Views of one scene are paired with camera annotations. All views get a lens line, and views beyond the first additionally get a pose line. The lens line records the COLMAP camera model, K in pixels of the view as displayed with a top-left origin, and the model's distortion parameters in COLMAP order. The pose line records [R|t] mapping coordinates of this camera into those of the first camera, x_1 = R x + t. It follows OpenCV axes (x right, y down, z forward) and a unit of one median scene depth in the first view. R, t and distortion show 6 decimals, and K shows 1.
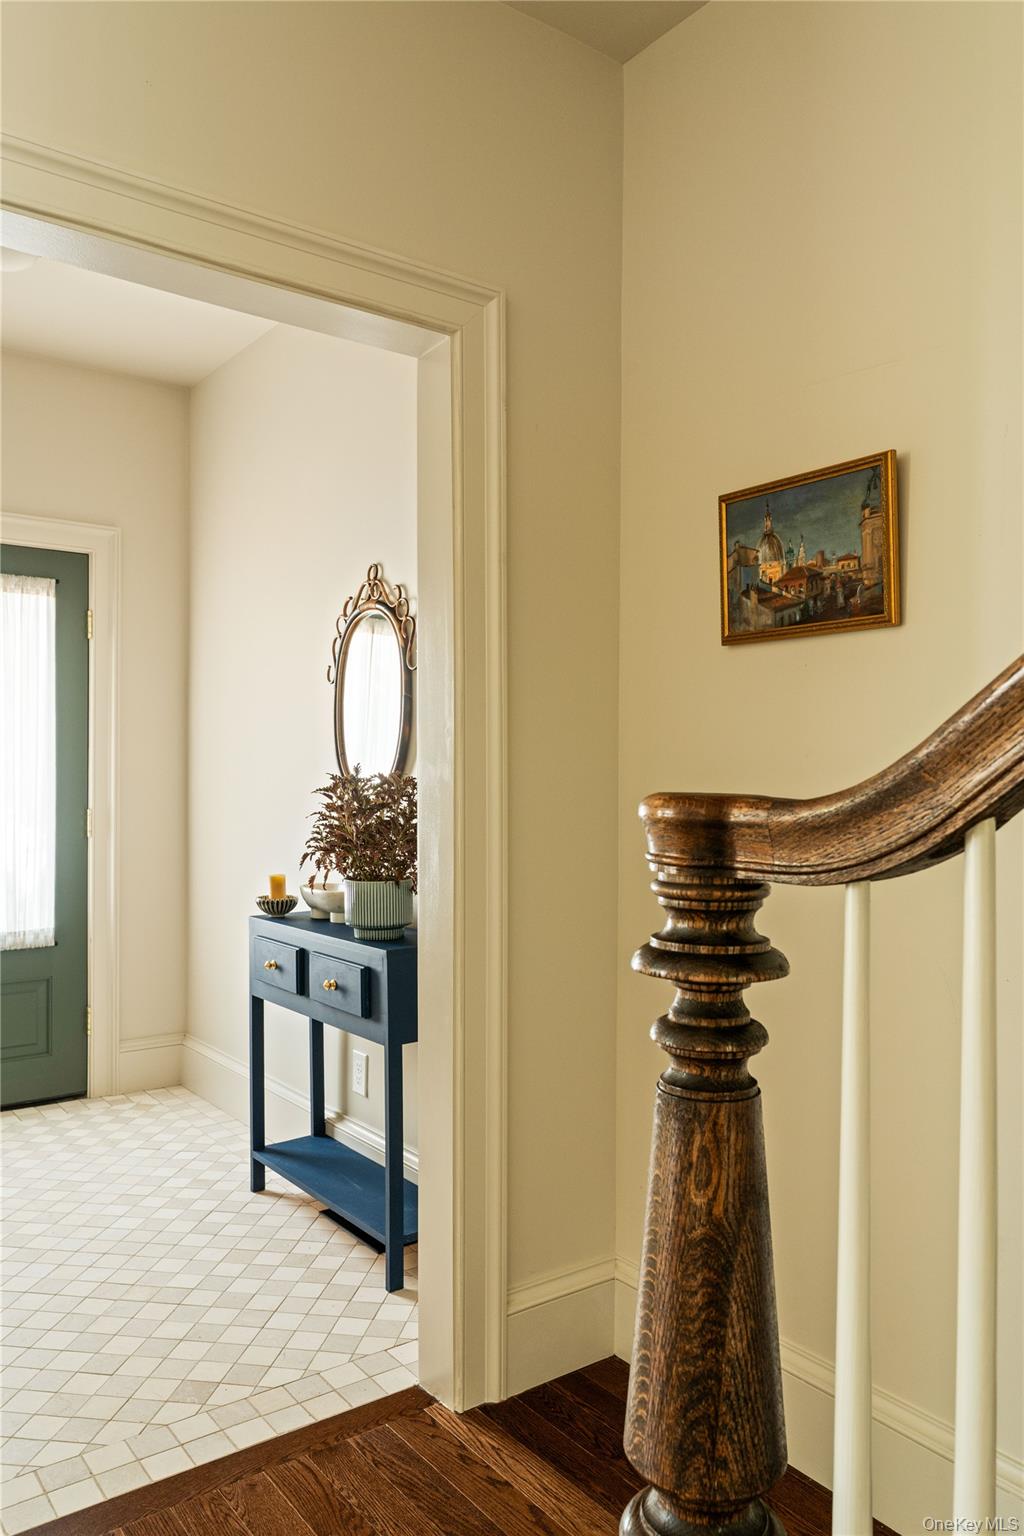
lens RADIAL K [[1111.7, 0, 512.0], [0, 1111.7, 768.0], [0, 0, 1]] dist [-0.001239, -0.000487]
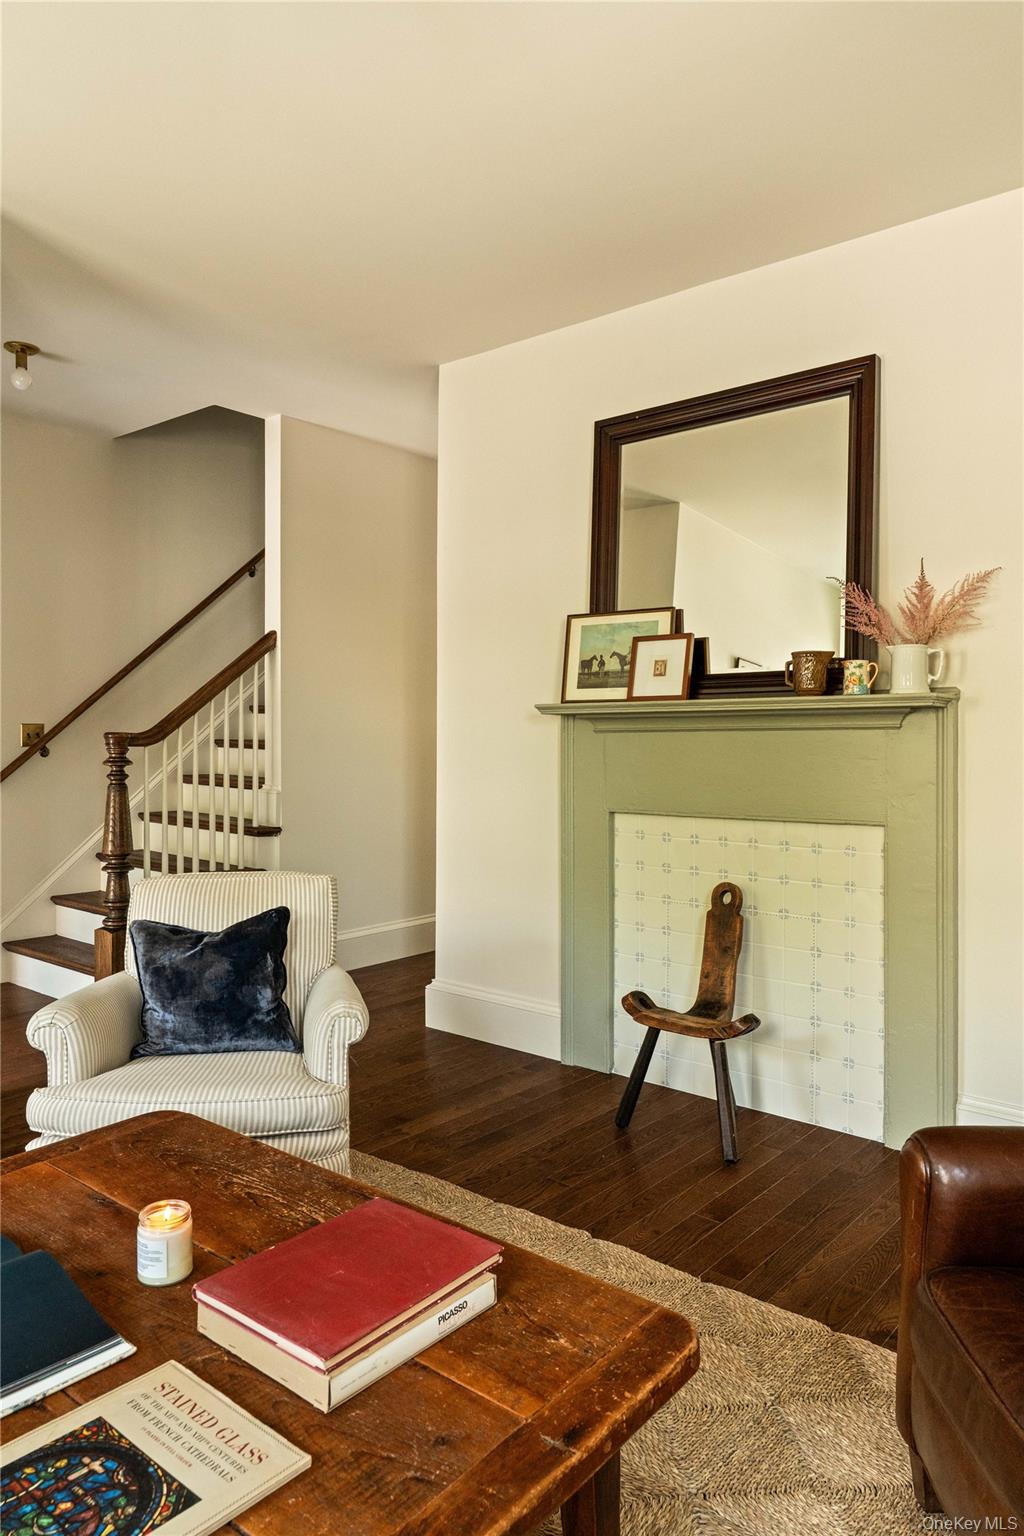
lens RADIAL K [[1063.2, 0, 512.4], [0, 1063.2, 721.6], [0, 0, 1]] dist [0.001211, 0.000426]
pose [[-0.231370, -0.001429, 0.972865, -1.746485], [-0.015846, 0.999872, -0.002300, -0.016195], [-0.972737, -0.015949, -0.231363, 0.109455]]
